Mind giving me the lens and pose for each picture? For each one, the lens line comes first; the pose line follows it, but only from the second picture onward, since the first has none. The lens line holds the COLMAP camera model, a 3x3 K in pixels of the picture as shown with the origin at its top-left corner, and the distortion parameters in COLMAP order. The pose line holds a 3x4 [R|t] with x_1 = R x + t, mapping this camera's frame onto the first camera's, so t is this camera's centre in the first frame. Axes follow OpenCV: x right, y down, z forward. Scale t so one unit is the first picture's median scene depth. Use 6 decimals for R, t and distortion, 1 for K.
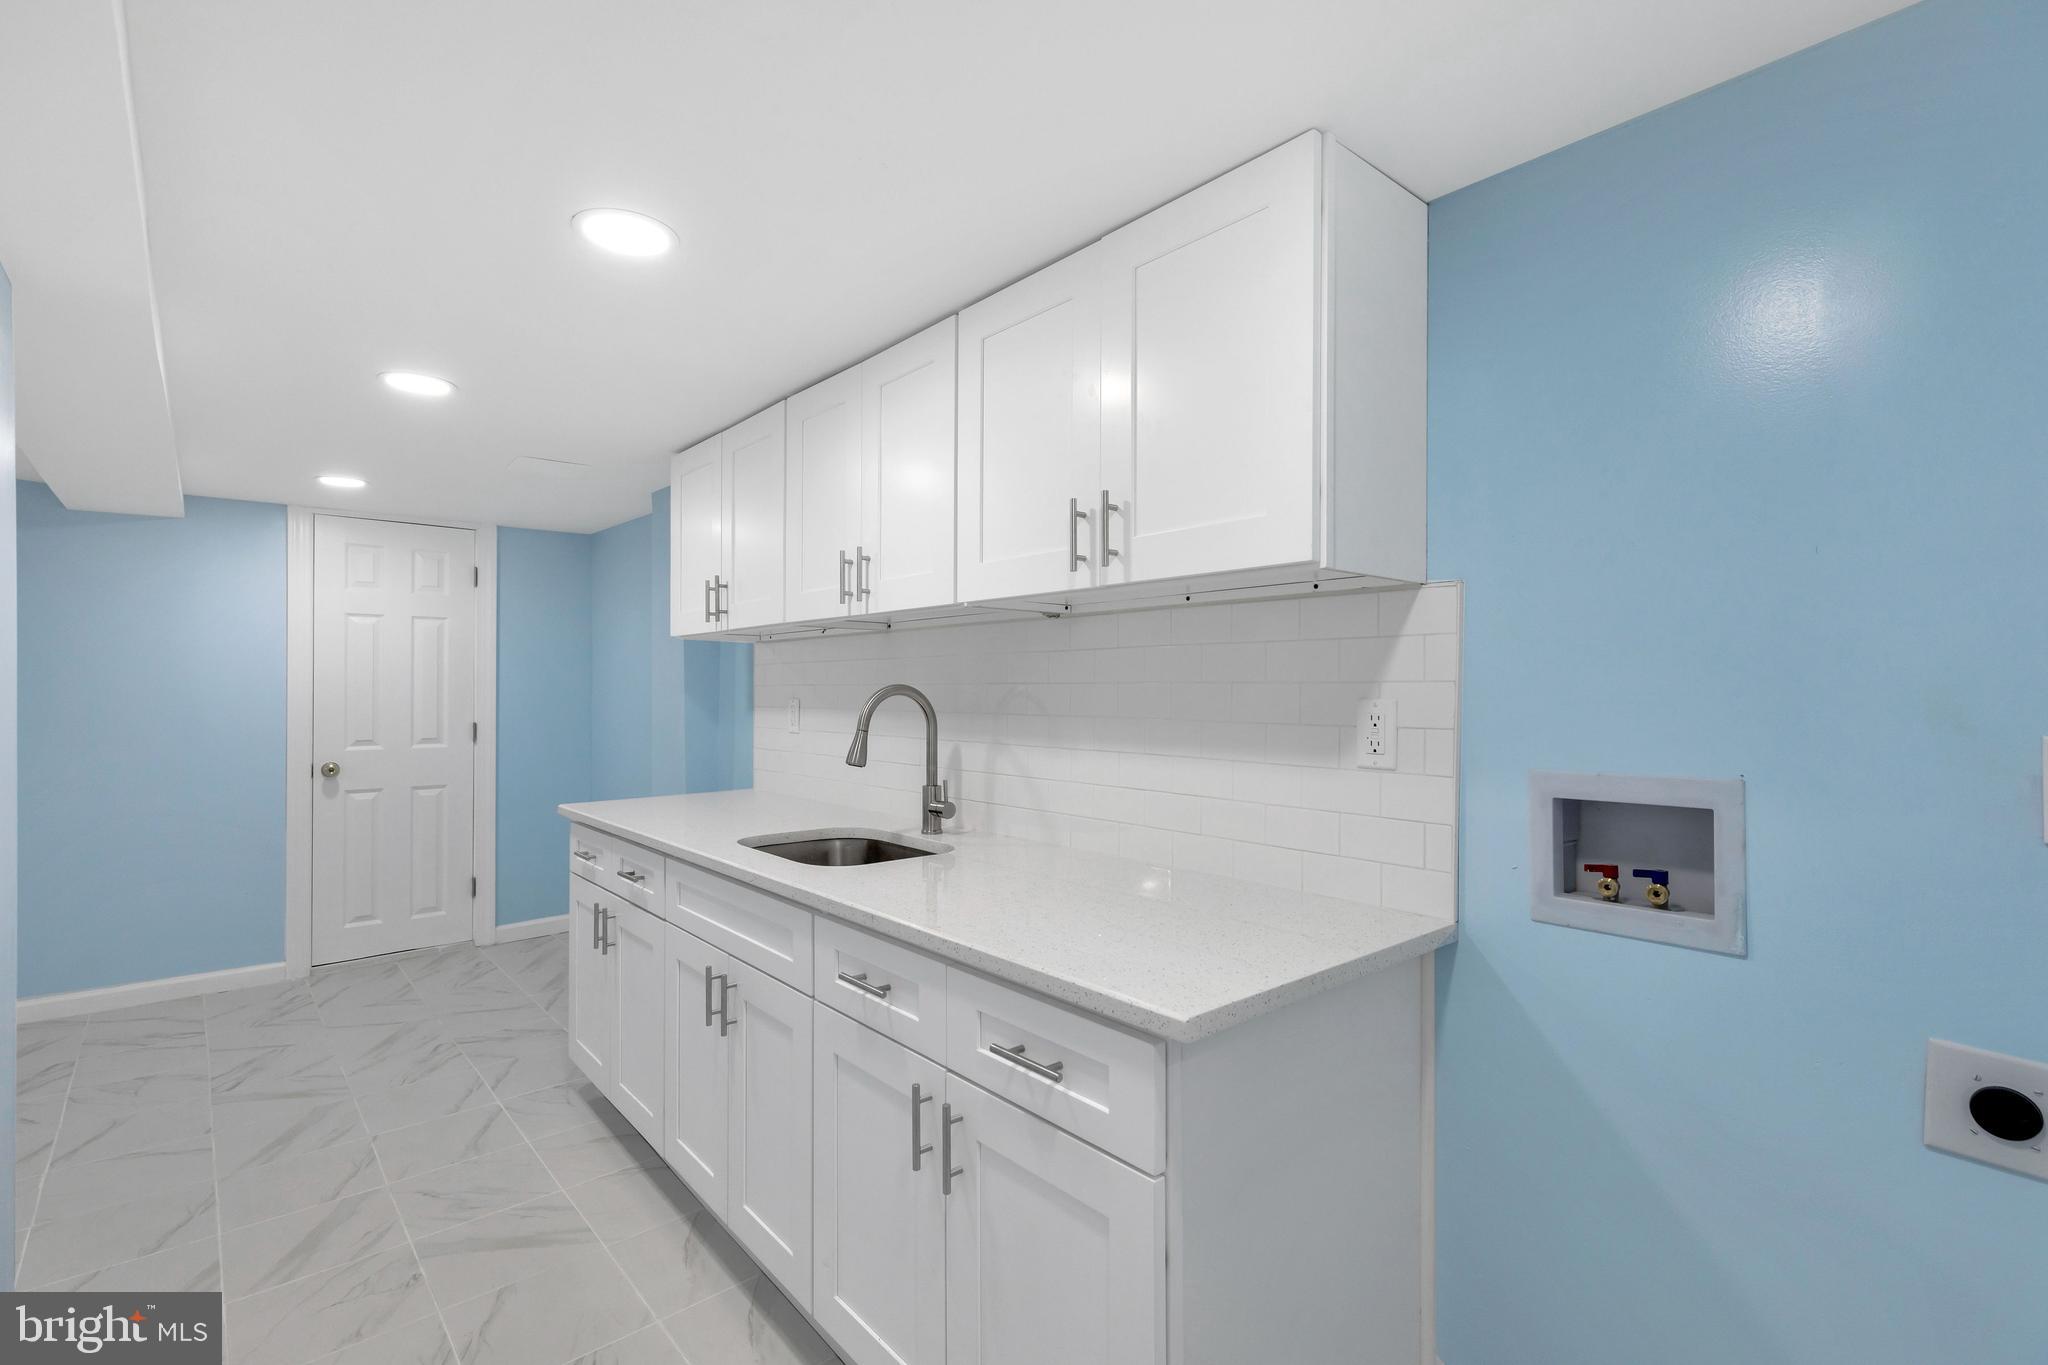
lens RADIAL K [[949.8, 0, 1041.5], [0, 949.8, 685.3], [0, 0, 1]] dist [0.012333, -0.002180]
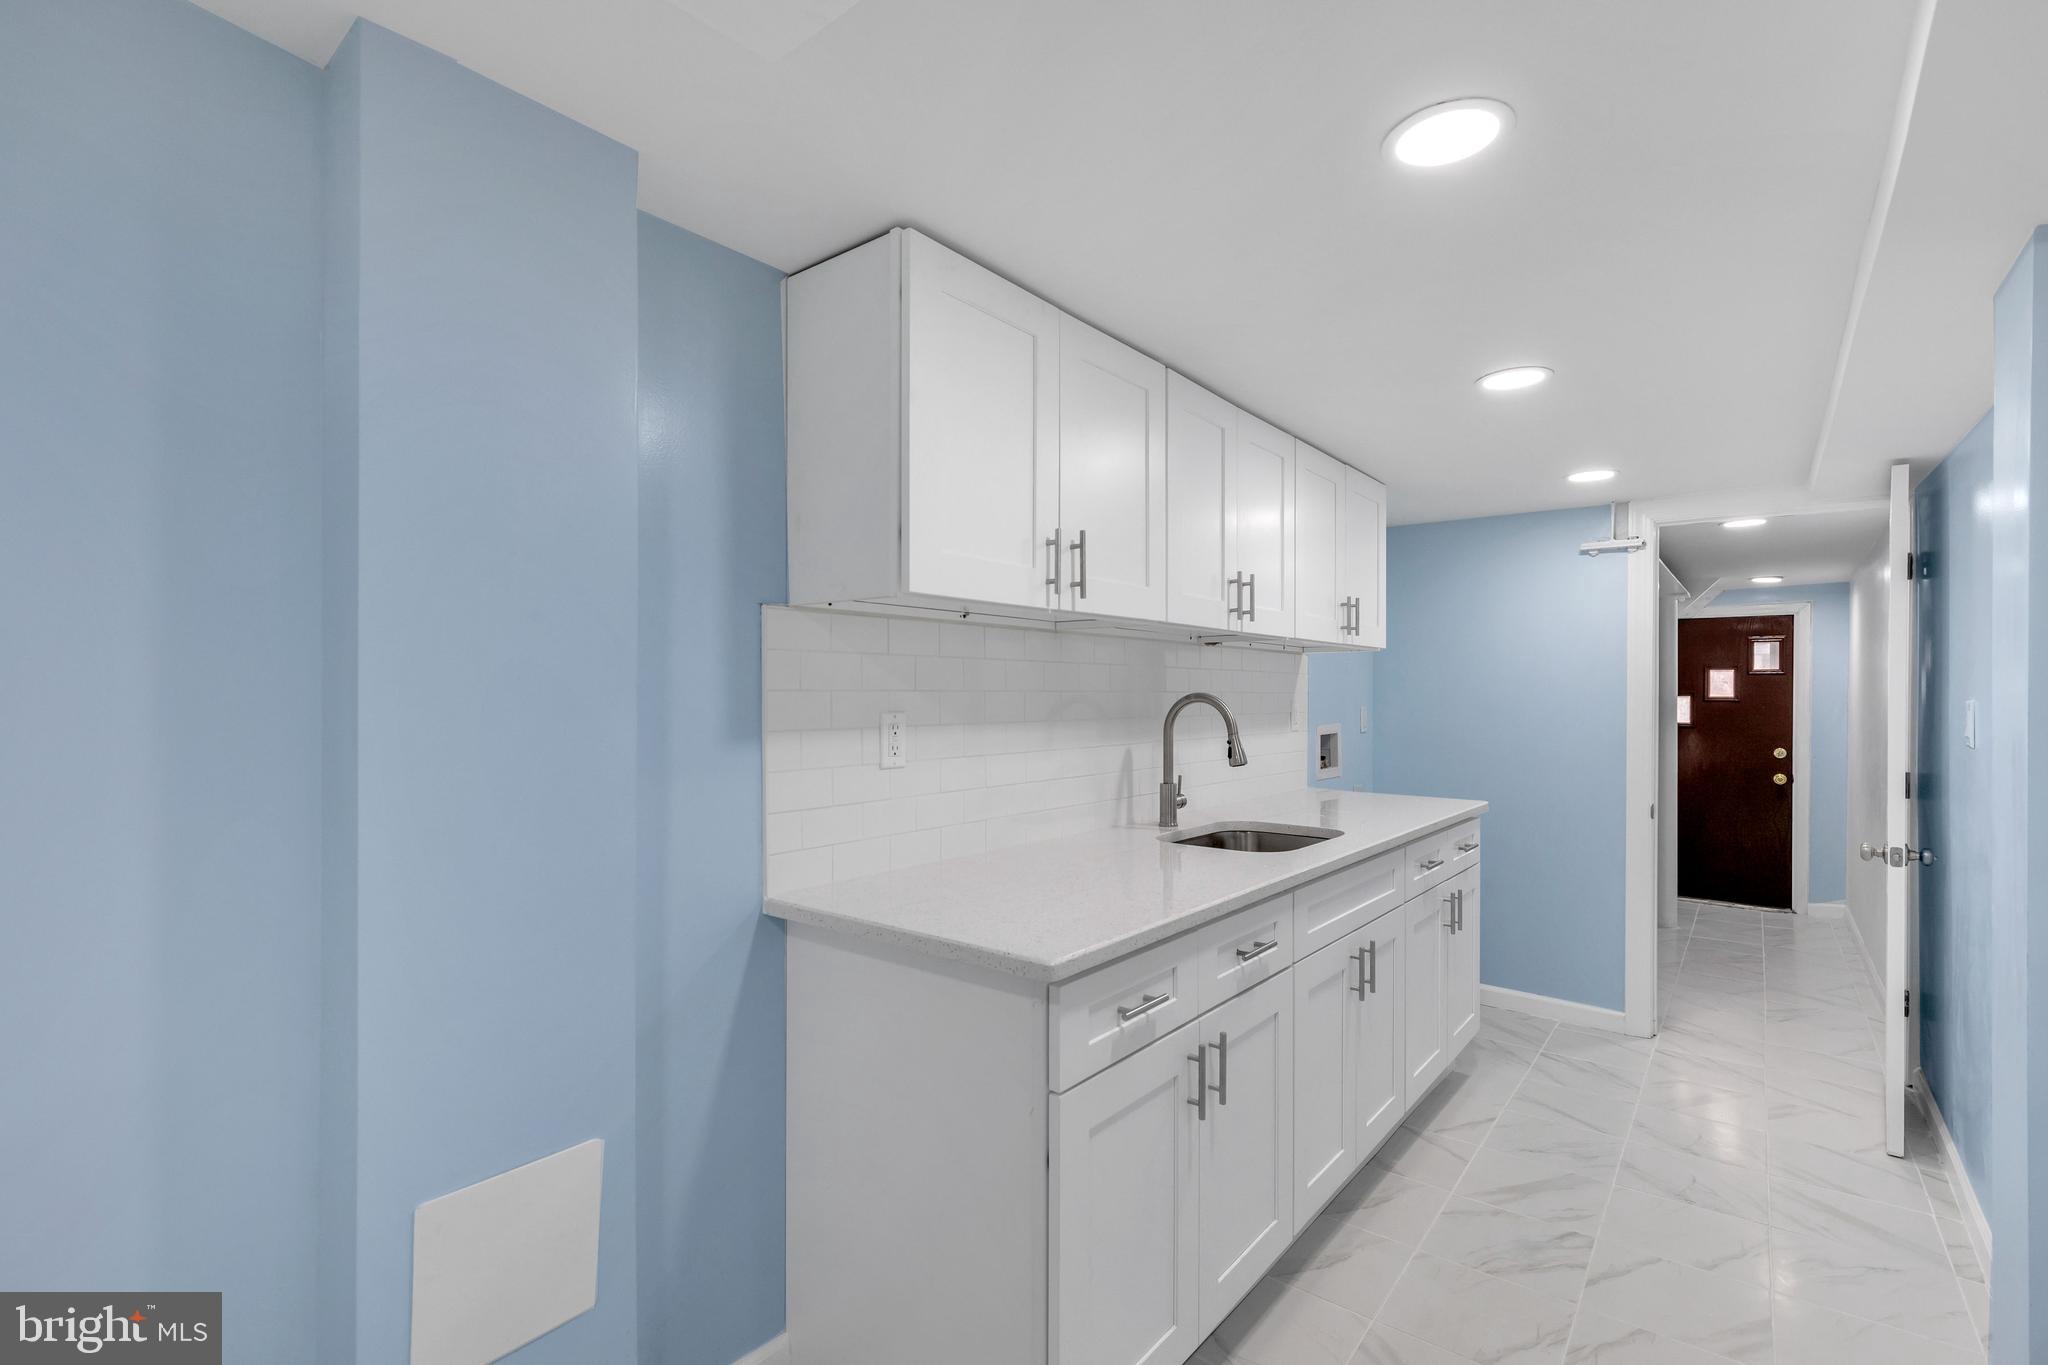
lens RADIAL K [[949.8, 0, 1040.1], [0, 949.8, 694.0], [0, 0, 1]] dist [0.012333, -0.002180]
pose [[-0.195681, 0.002228, 0.980665, -1.187492], [-0.005325, 0.999980, -0.003335, 0.004703], [-0.980653, -0.005875, -0.195665, 1.381126]]
